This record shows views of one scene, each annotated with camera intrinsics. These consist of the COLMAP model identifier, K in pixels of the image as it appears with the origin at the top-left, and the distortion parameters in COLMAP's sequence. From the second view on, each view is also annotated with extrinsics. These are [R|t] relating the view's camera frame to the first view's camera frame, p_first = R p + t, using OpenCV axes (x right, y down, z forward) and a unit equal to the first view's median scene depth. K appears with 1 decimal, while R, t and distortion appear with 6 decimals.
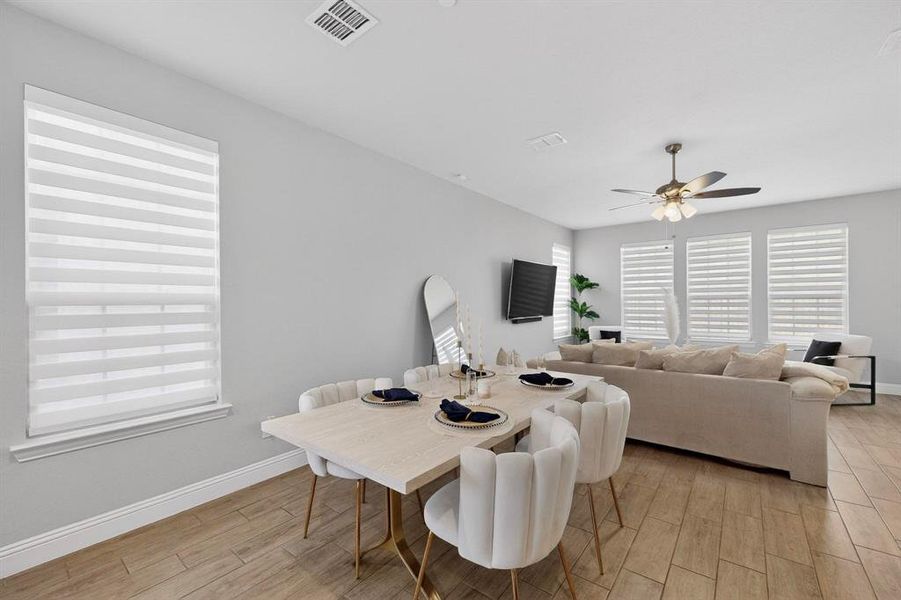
lens RADIAL K [[369.4, 0, 449.1], [0, 369.4, 303.8], [0, 0, 1]] dist [0.002586, -0.000458]
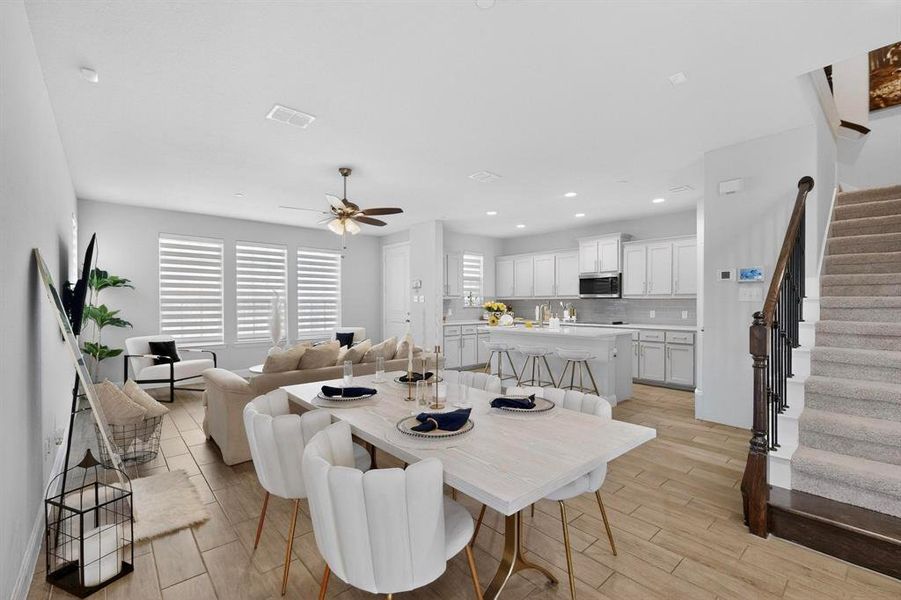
lens RADIAL K [[393.5, 0, 449.8], [0, 393.5, 305.0], [0, 0, 1]] dist [0.002315, -0.000643]
pose [[0.177440, 0.002359, 0.984129, -0.342447], [0.005155, 0.999981, -0.003326, 0.001614], [-0.984118, 0.005664, 0.177425, 0.291041]]
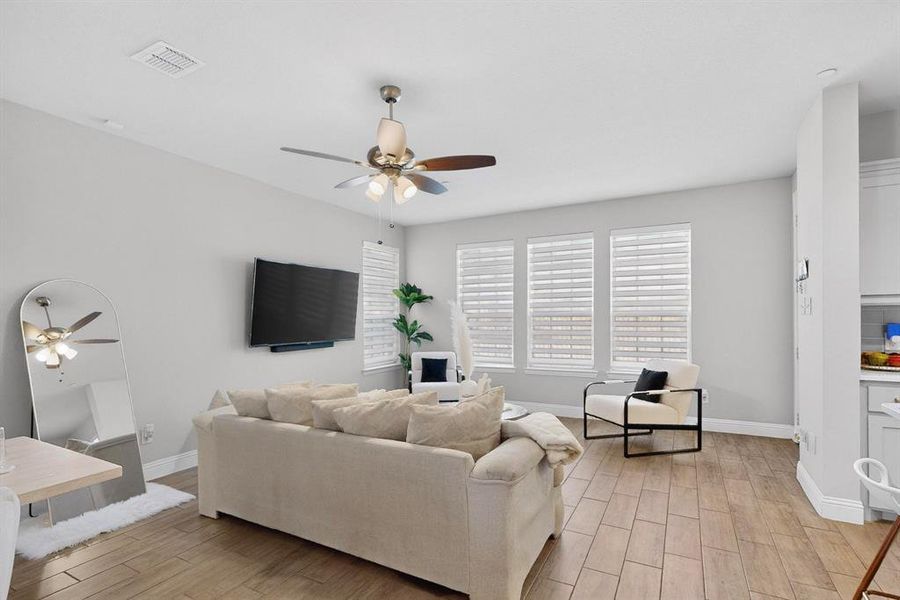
lens RADIAL K [[443.4, 0, 442.4], [0, 443.4, 318.2], [0, 0, 1]] dist [0.008349, 0.000529]
pose [[0.984966, -0.000147, 0.172750, 0.352509], [0.000581, 0.999997, -0.002459, -0.008221], [-0.172749, 0.002522, 0.984963, 0.121925]]
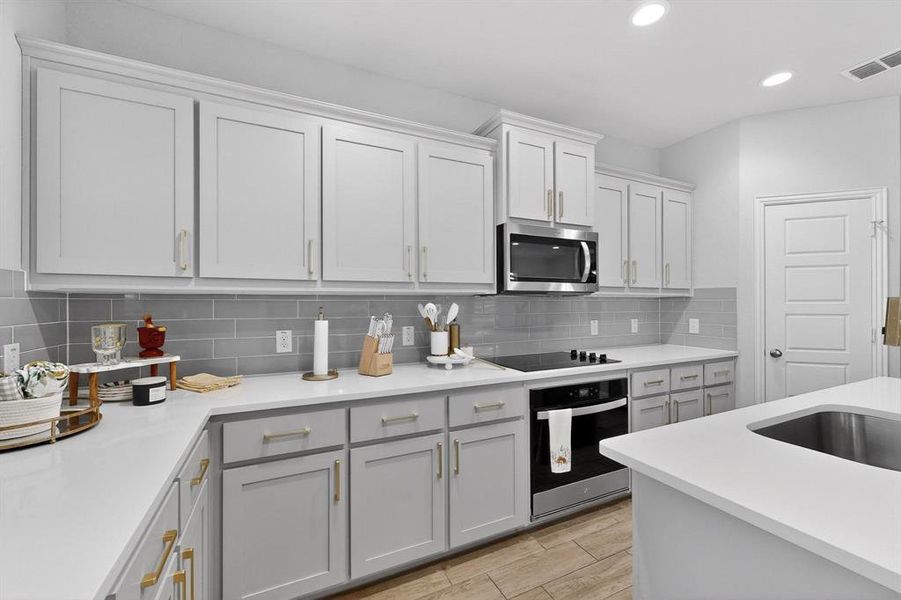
lens RADIAL K [[369.4, 0, 446.8], [0, 369.4, 301.7], [0, 0, 1]] dist [0.002586, -0.000458]
pose [[-0.902755, 0.010647, 0.430024, 0.911541], [0.012124, 0.999926, 0.000695, -0.014037], [-0.429985, 0.005841, -0.902817, 0.495620]]
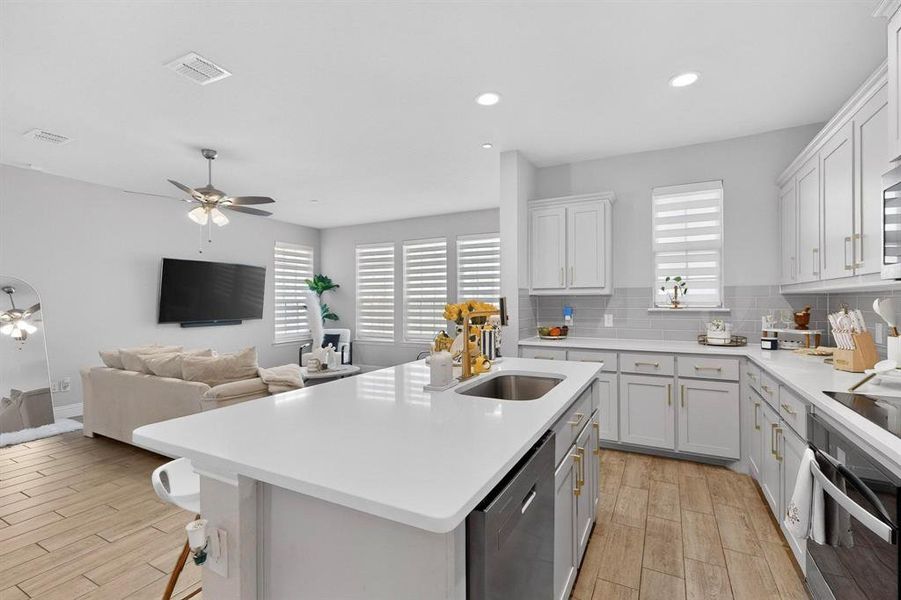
lens RADIAL K [[405.4, 0, 448.7], [0, 405.4, 298.0], [0, 0, 1]] dist [0.003825, 0.001495]
pose [[0.984239, 0.003889, 0.176802, 0.663548], [-0.001346, 0.999894, -0.014501, -0.007542], [-0.176840, 0.014035, 0.984140, -0.126487]]
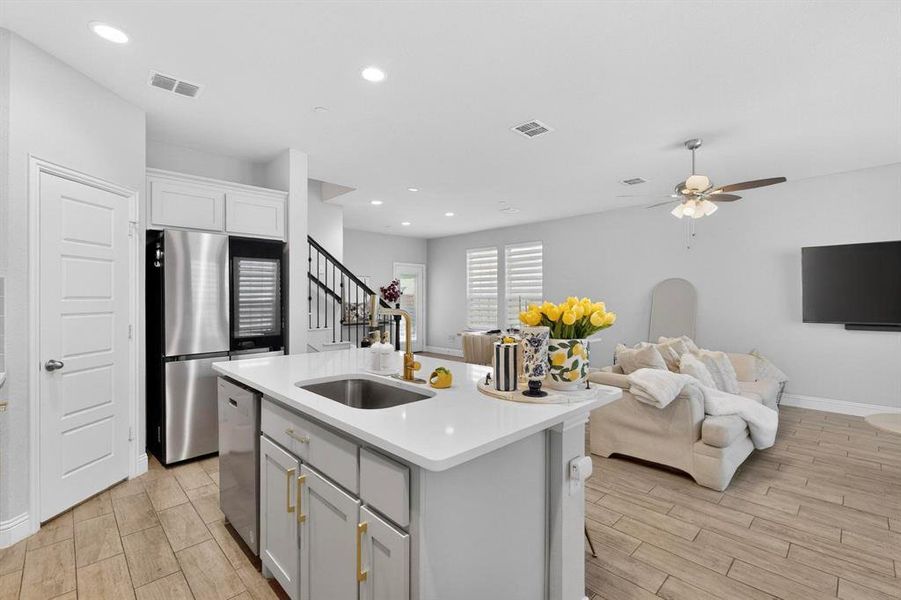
lens RADIAL K [[393.5, 0, 455.7], [0, 393.5, 298.3], [0, 0, 1]] dist [0.002315, -0.000643]
pose [[-0.127947, 0.002003, -0.991779, 1.081148], [-0.000872, 0.999997, 0.002132, -0.010201], [0.991781, 0.001137, -0.127945, 0.326270]]
